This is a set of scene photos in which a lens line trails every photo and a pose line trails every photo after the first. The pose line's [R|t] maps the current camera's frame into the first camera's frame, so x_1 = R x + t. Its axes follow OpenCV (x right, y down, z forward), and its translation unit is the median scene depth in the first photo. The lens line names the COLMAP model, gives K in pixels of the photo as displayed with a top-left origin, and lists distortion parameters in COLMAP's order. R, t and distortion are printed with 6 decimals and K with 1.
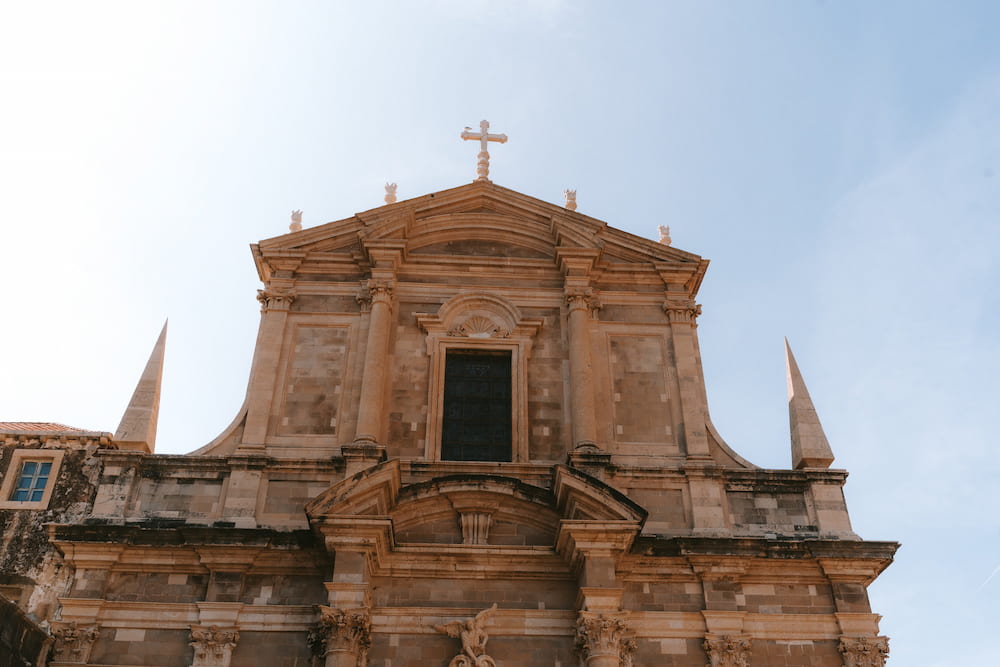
lens RADIAL K [[923.5, 0, 500.0], [0, 923.5, 333.5], [0, 0, 1]] dist [0.011482, -0.051232]
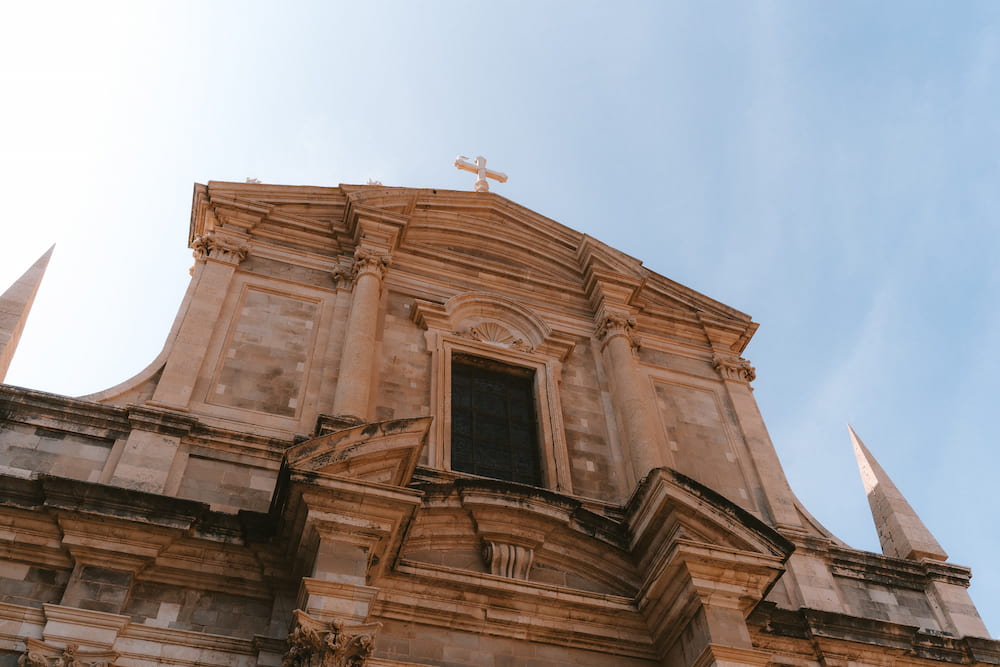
lens RADIAL K [[923.5, 0, 500.0], [0, 923.5, 333.5], [0, 0, 1]] dist [0.011482, -0.051232]
pose [[0.964418, 0.182403, 0.191383, -0.172735], [-0.116765, 0.943322, -0.310659, 0.239210], [-0.237201, 0.277258, 0.931055, 0.324651]]
